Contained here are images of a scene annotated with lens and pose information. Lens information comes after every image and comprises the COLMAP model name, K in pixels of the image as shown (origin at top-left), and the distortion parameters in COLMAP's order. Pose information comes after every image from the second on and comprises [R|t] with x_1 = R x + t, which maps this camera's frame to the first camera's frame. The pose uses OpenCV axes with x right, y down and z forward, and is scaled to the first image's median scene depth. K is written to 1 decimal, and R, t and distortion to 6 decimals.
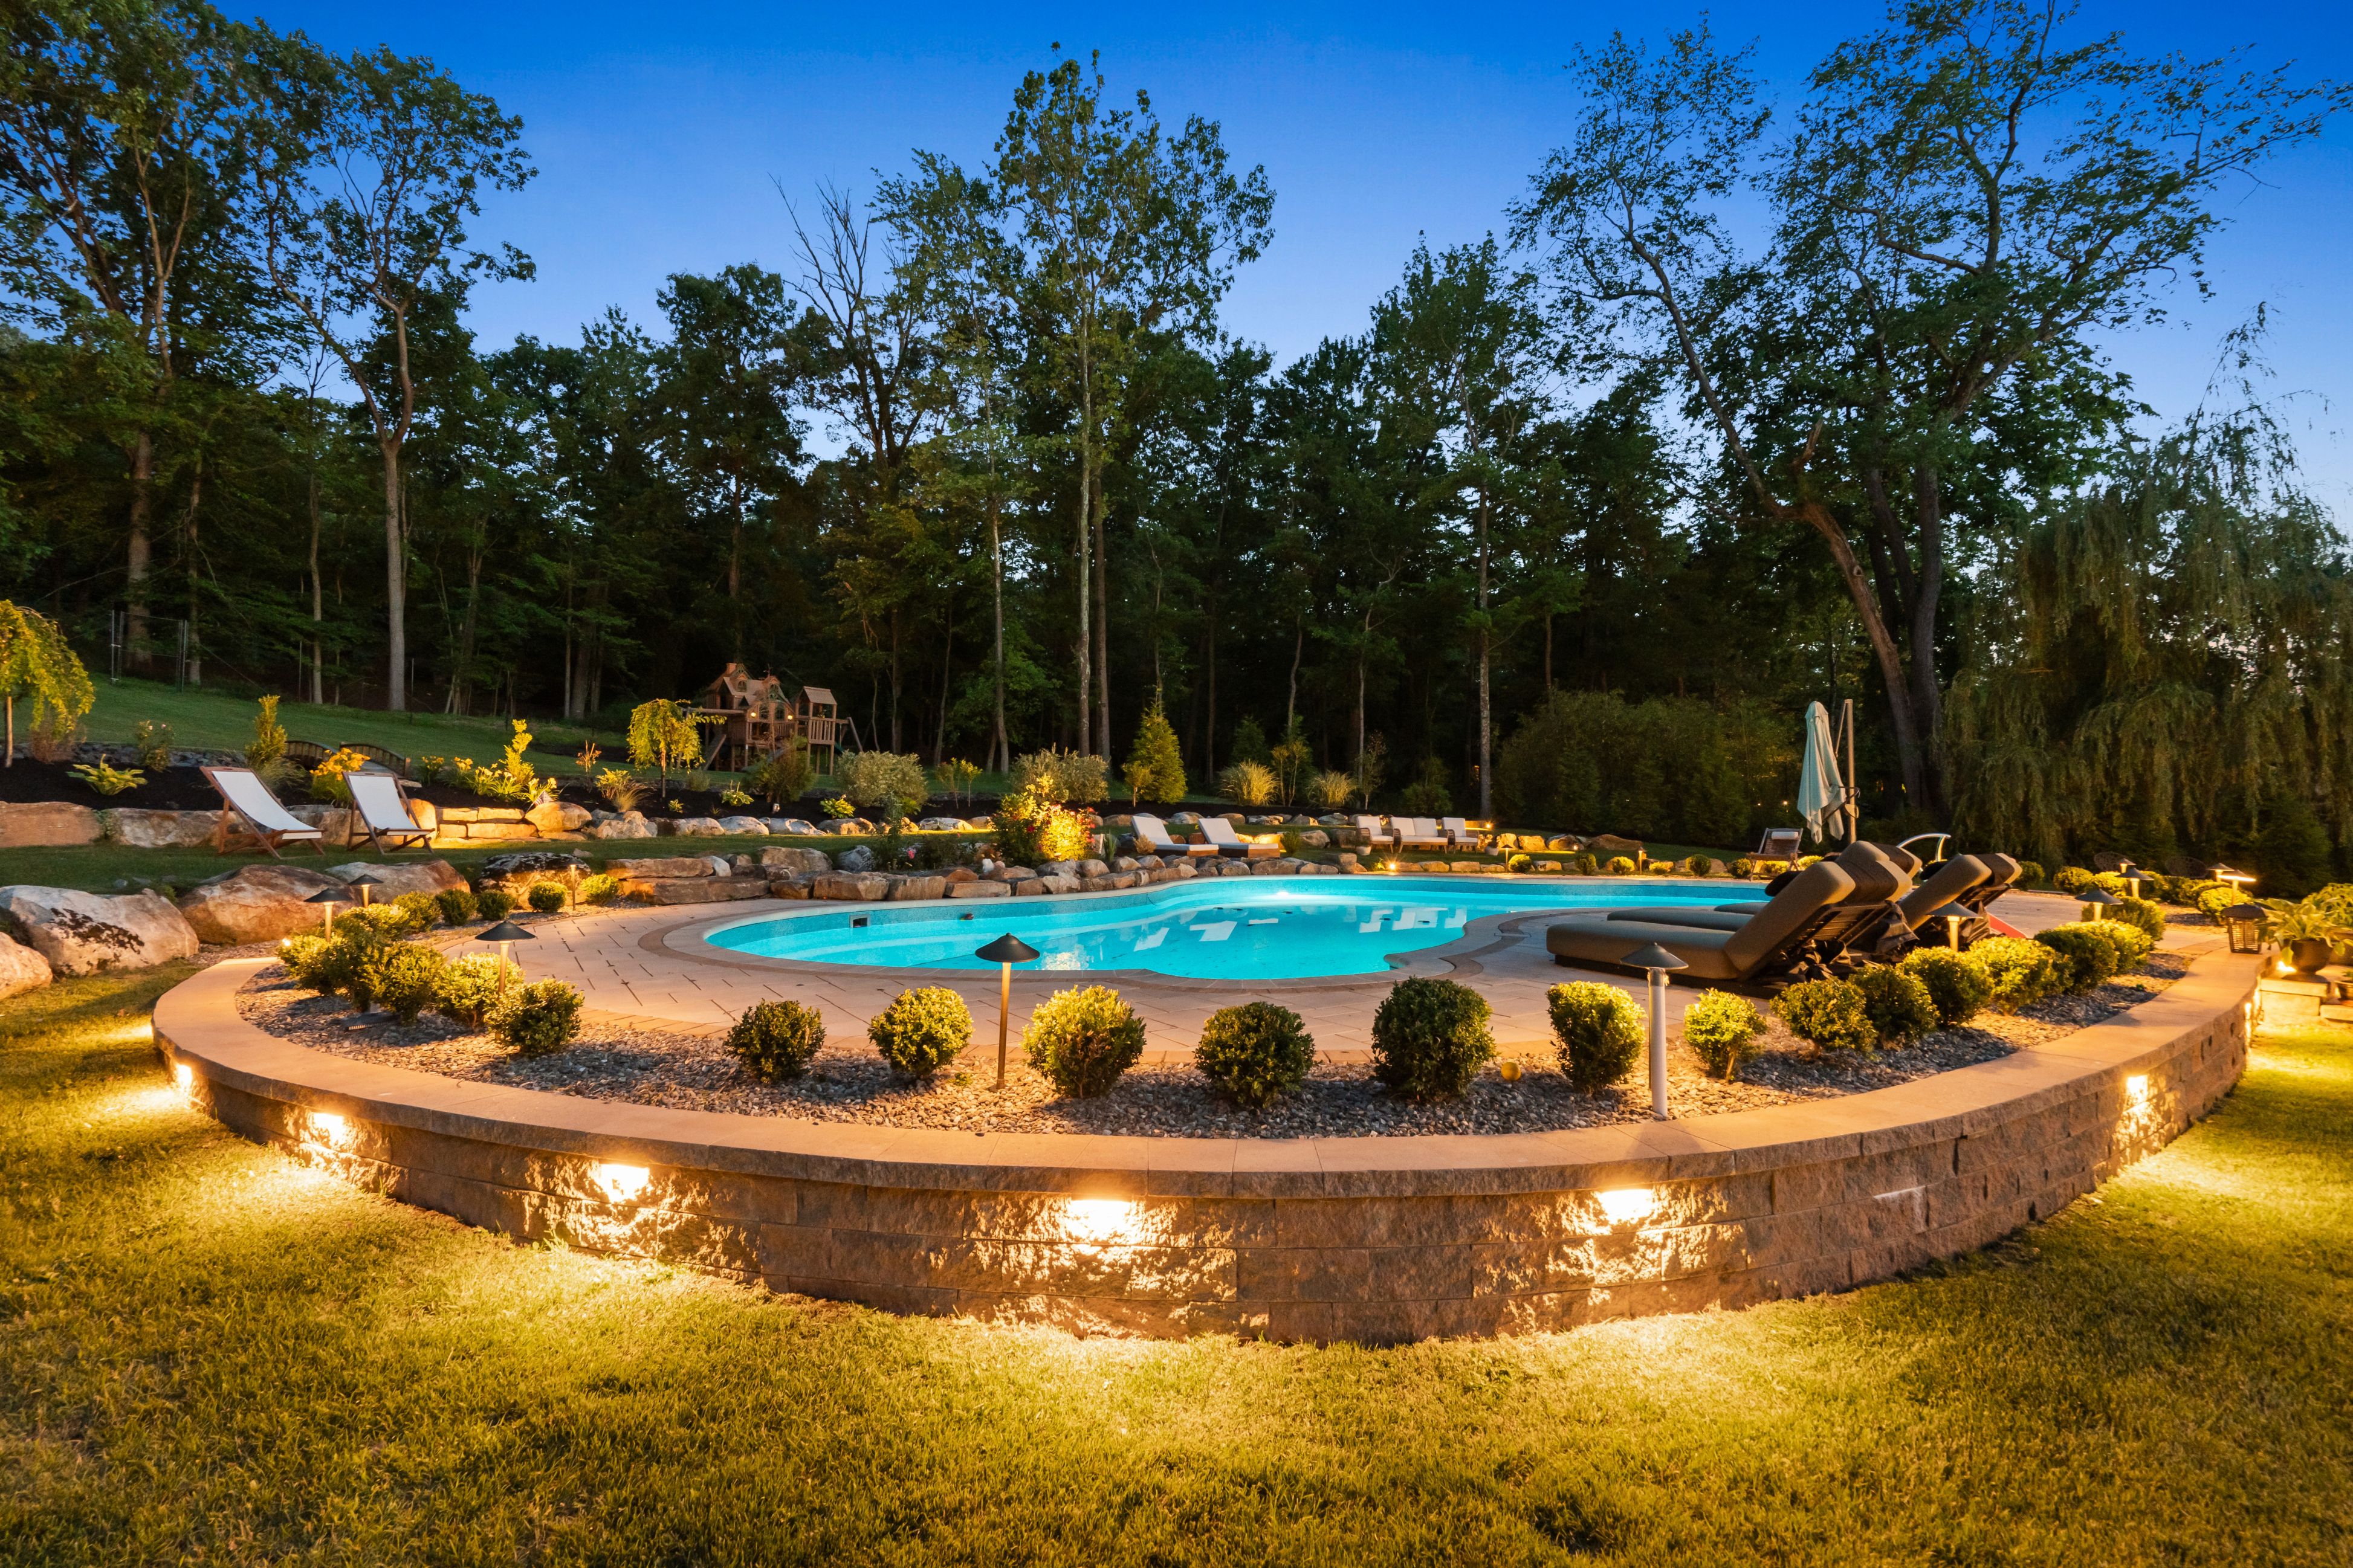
lens RADIAL K [[1061.1, 0, 1175.9], [0, 1061.1, 777.1], [0, 0, 1]] dist [-0.002224, 0.002198]
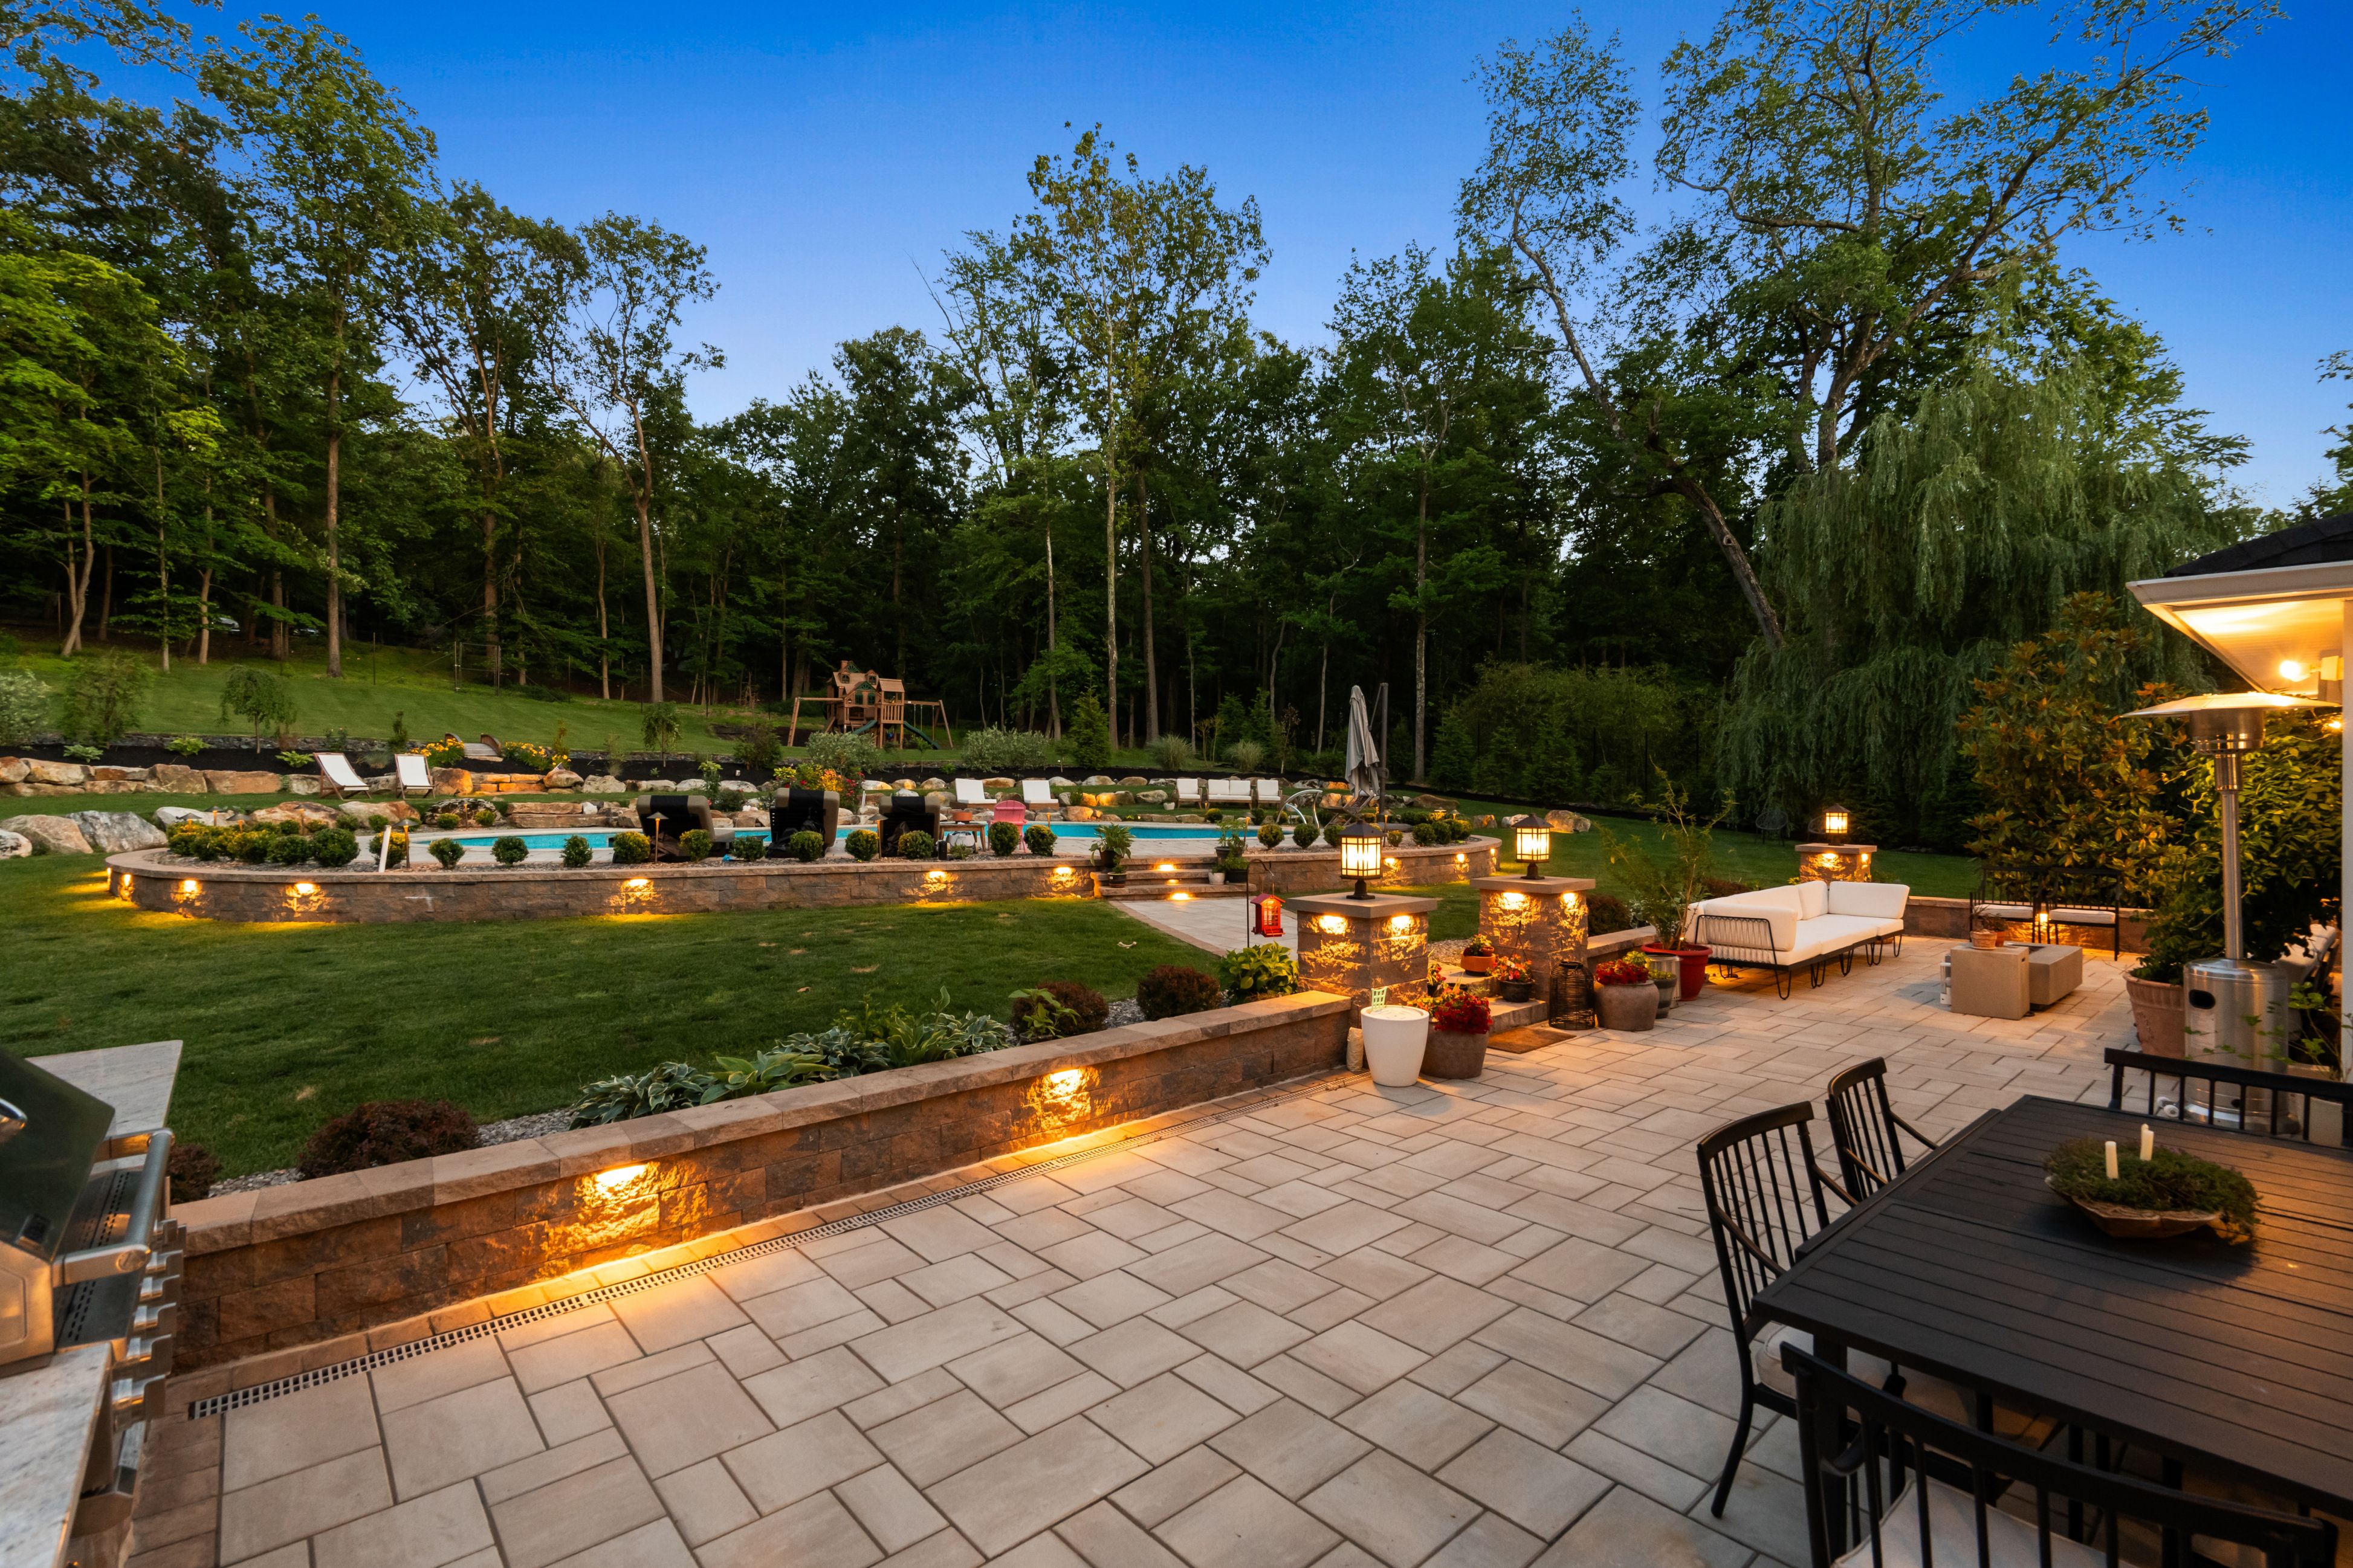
lens RADIAL K [[1068.7, 0, 1173.0], [0, 1068.7, 788.8], [0, 0, 1]] dist [-0.000893, 0.001469]
pose [[0.954774, 0.003286, -0.297314, 0.330382], [0.009649, 0.999070, 0.042026, -0.002965], [0.297176, -0.042994, 0.953854, -0.115494]]
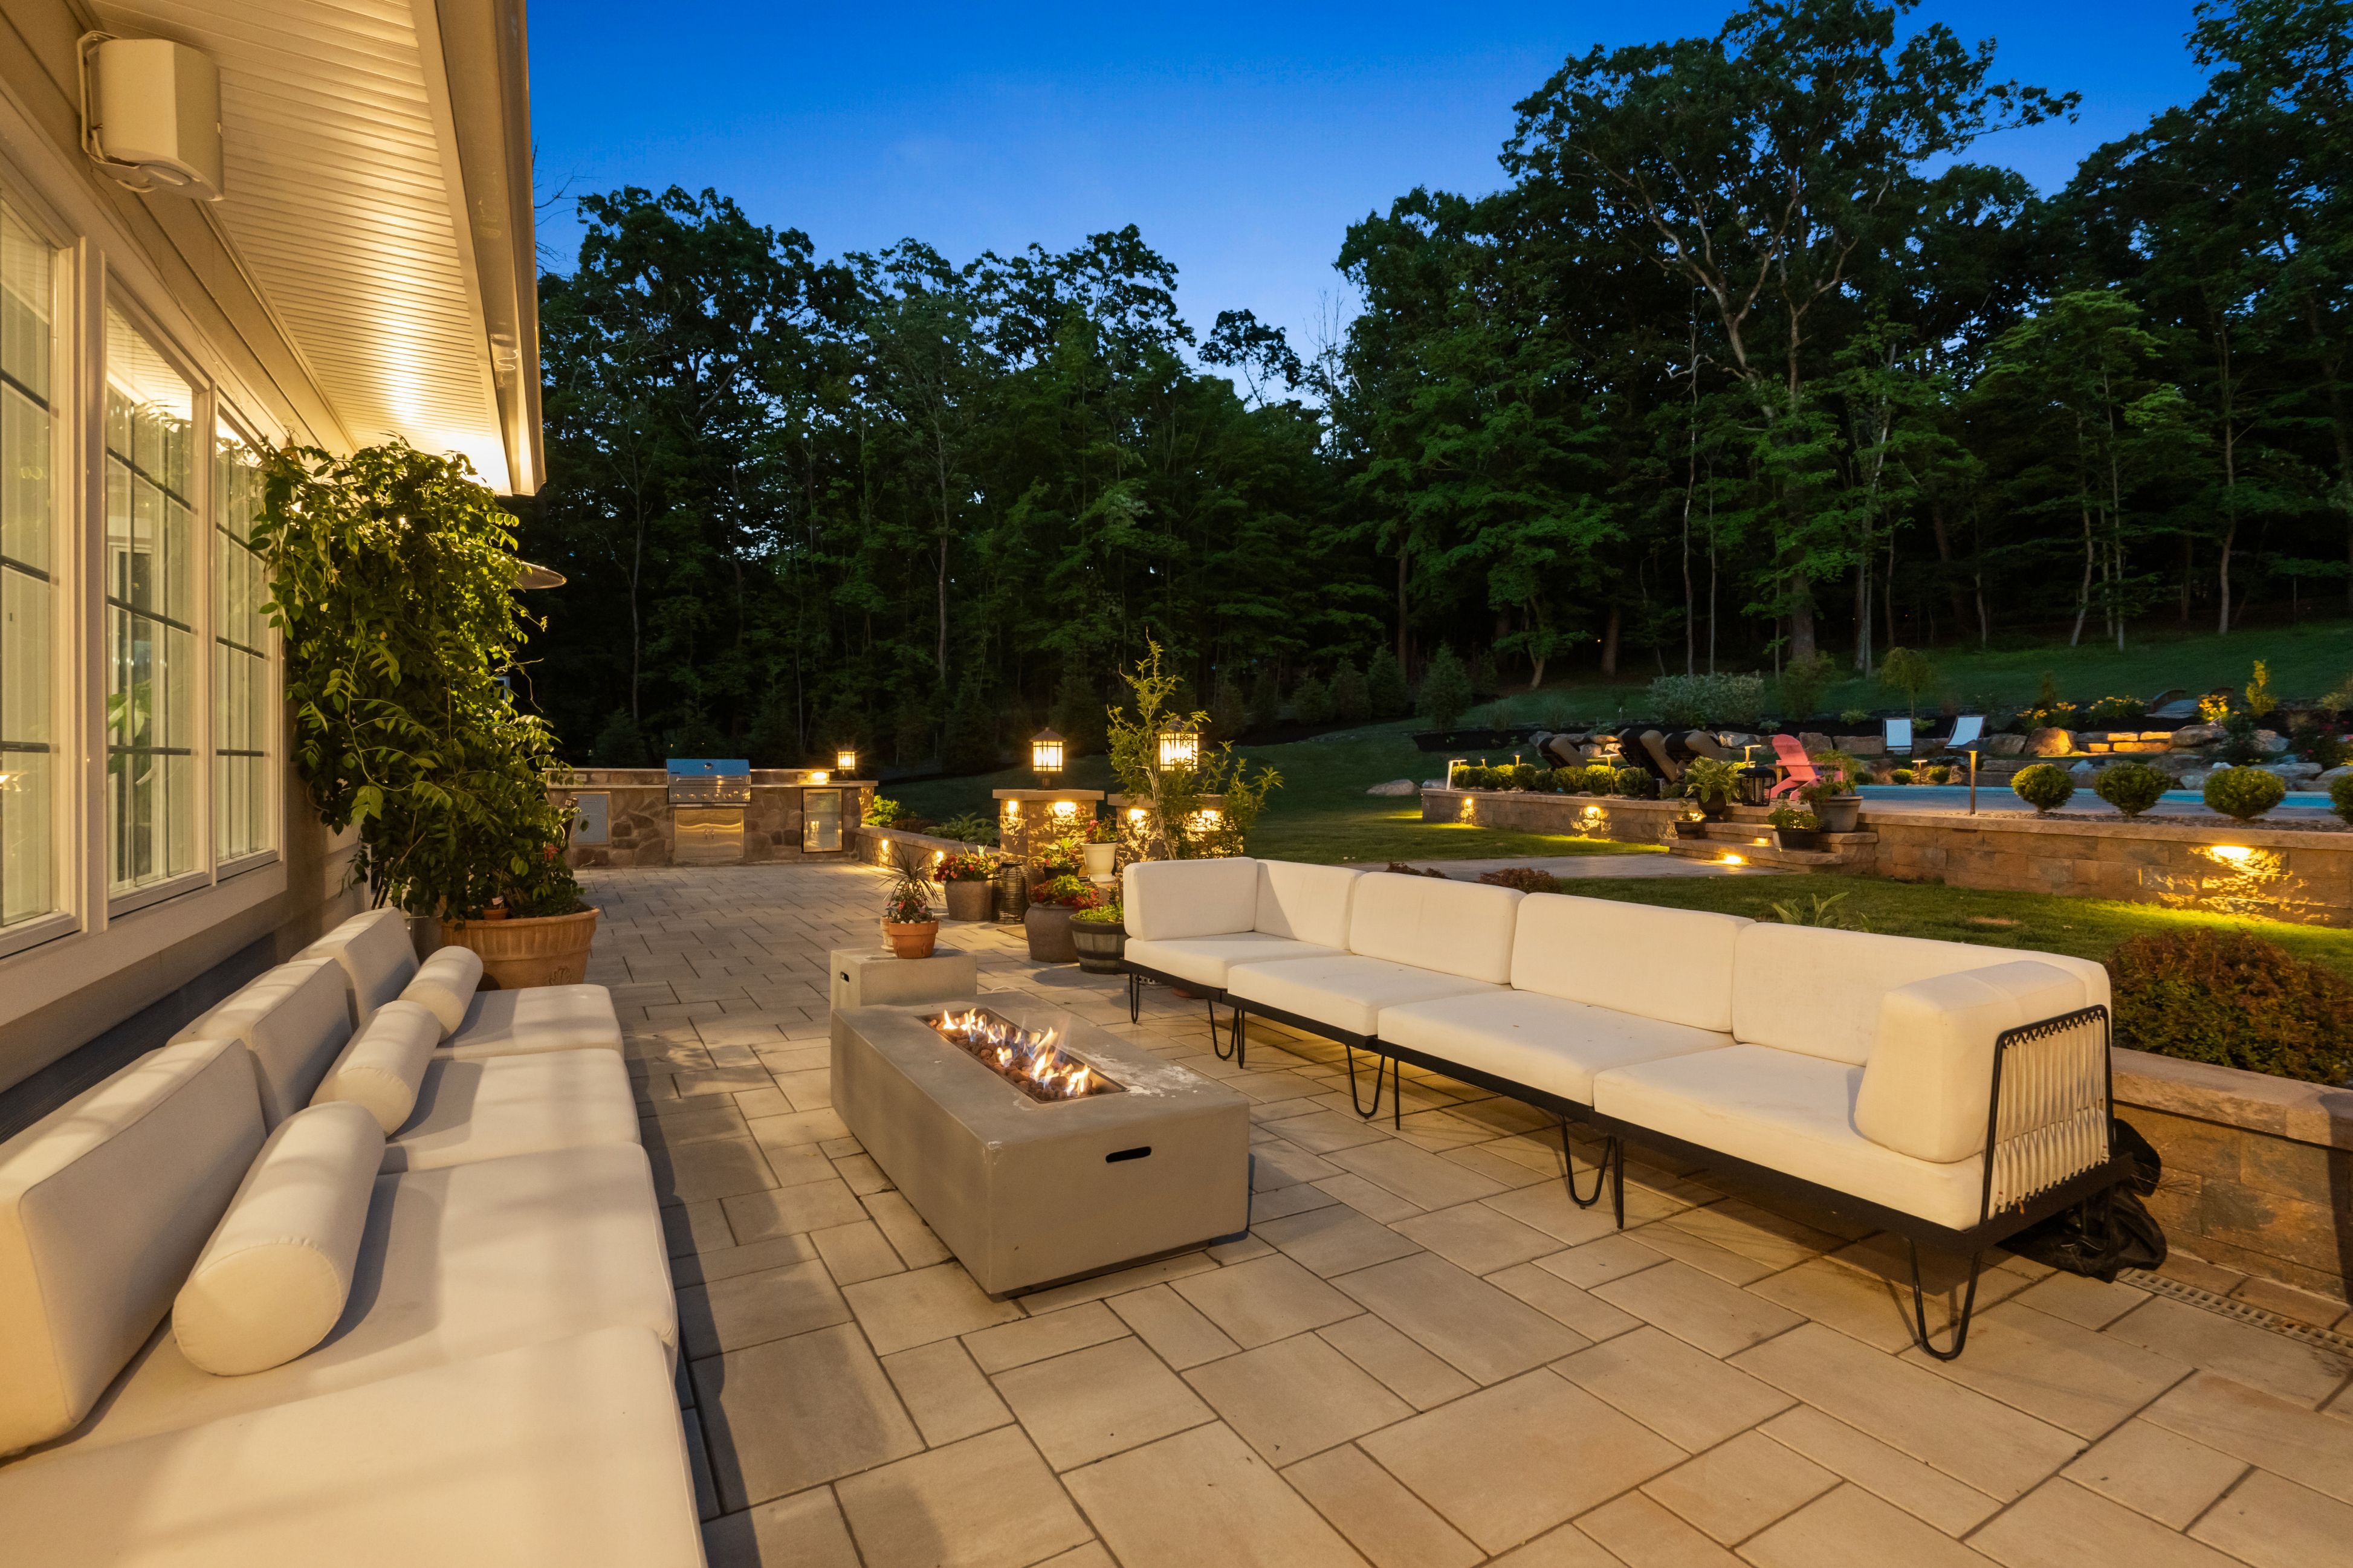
lens RADIAL K [[1069.9, 0, 1178.4], [0, 1069.9, 767.8], [0, 0, 1]] dist [-0.005848, 0.004128]
pose [[-0.469879, -0.001486, -0.882730, 0.500519], [0.034095, 0.999222, -0.019831, 0.025074], [0.882072, -0.039415, -0.469462, 0.207880]]
